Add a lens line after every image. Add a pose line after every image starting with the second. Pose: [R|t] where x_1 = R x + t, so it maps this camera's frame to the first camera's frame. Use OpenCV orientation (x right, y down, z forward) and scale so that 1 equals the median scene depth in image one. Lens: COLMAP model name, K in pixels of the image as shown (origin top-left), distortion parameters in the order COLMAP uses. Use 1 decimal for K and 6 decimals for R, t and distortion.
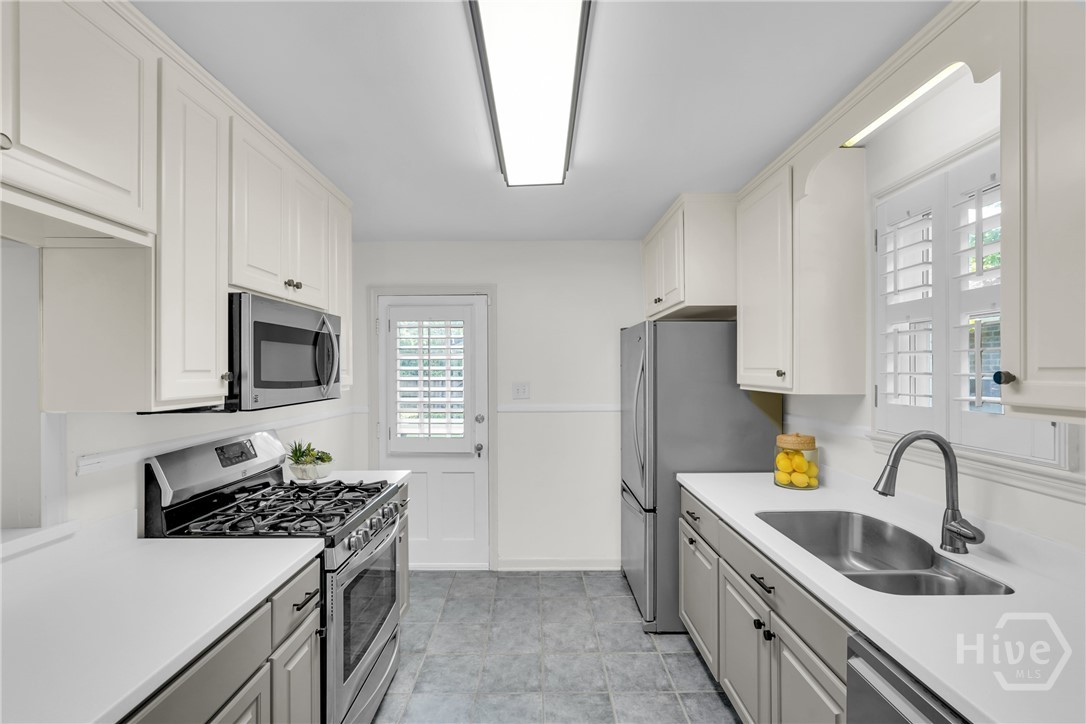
lens RADIAL K [[484.4, 0, 540.5], [0, 484.4, 366.4], [0, 0, 1]] dist [-0.017074, 0.008266]
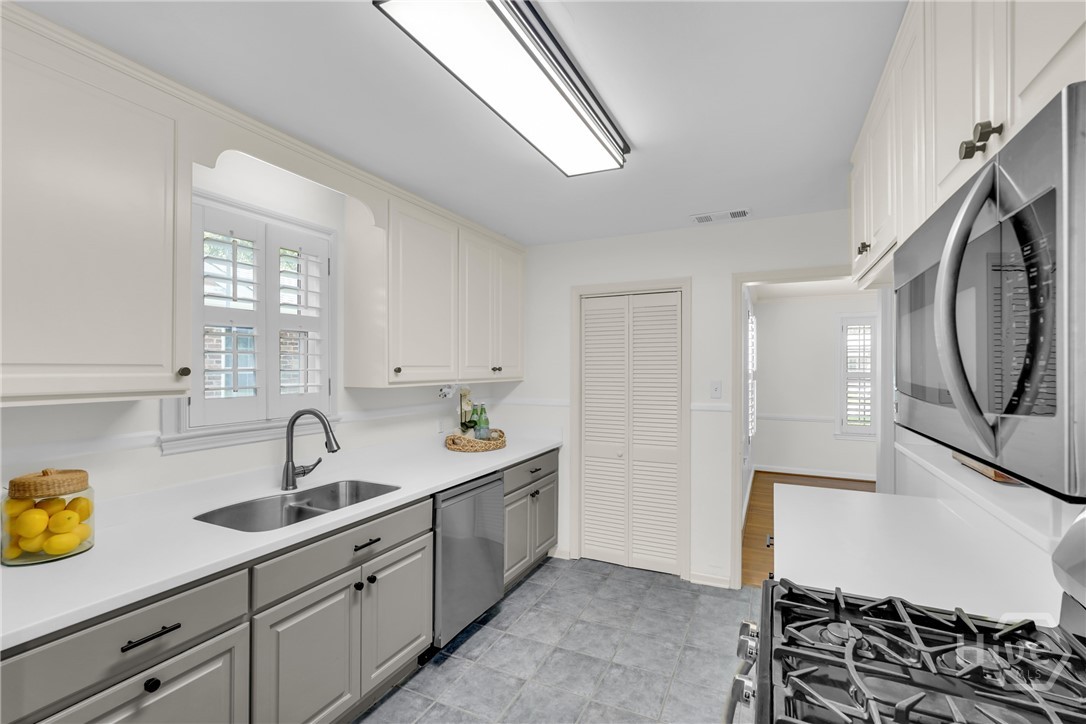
lens RADIAL K [[484.4, 0, 540.5], [0, 484.4, 366.4], [0, 0, 1]] dist [-0.017074, 0.008266]
pose [[-0.901250, 0.005354, 0.433266, -0.331667], [0.001255, 0.999952, -0.009746, 0.014663], [-0.433297, -0.008240, -0.901214, 1.389626]]
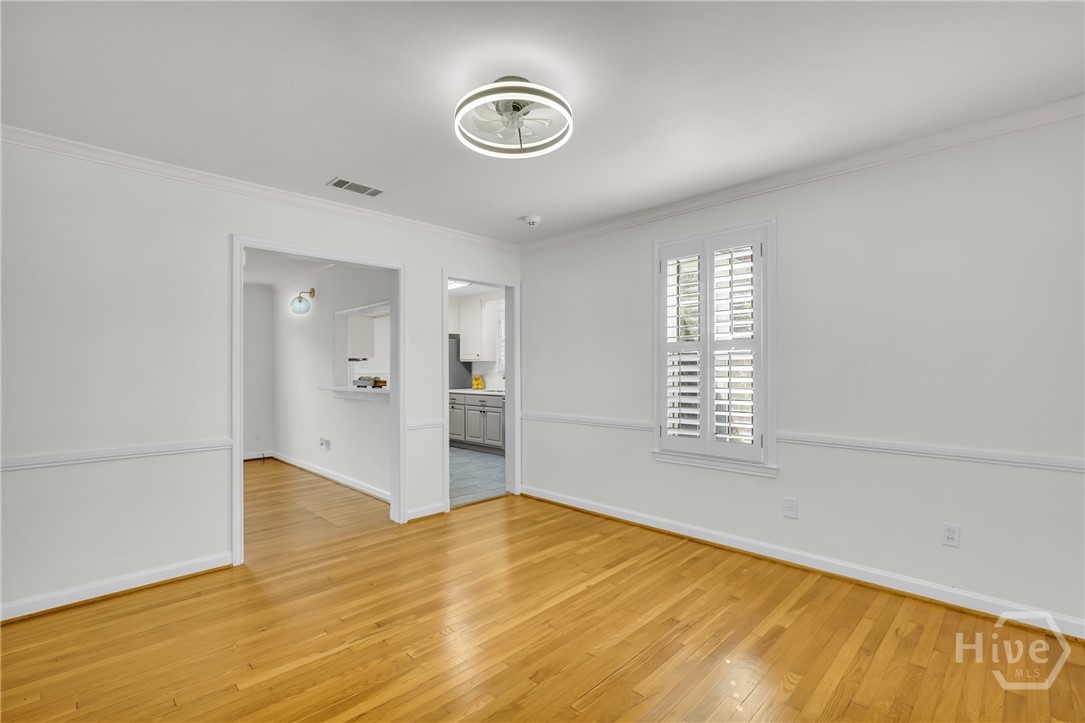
lens RADIAL K [[482.3, 0, 542.5], [0, 482.3, 361.5], [0, 0, 1]] dist [-0.001217, -0.000134]
pose [[0.705297, 0.009514, 0.708848, -1.677617], [-0.003140, 0.999942, -0.010296, 0.094653], [-0.708905, 0.005036, 0.705286, -1.844433]]
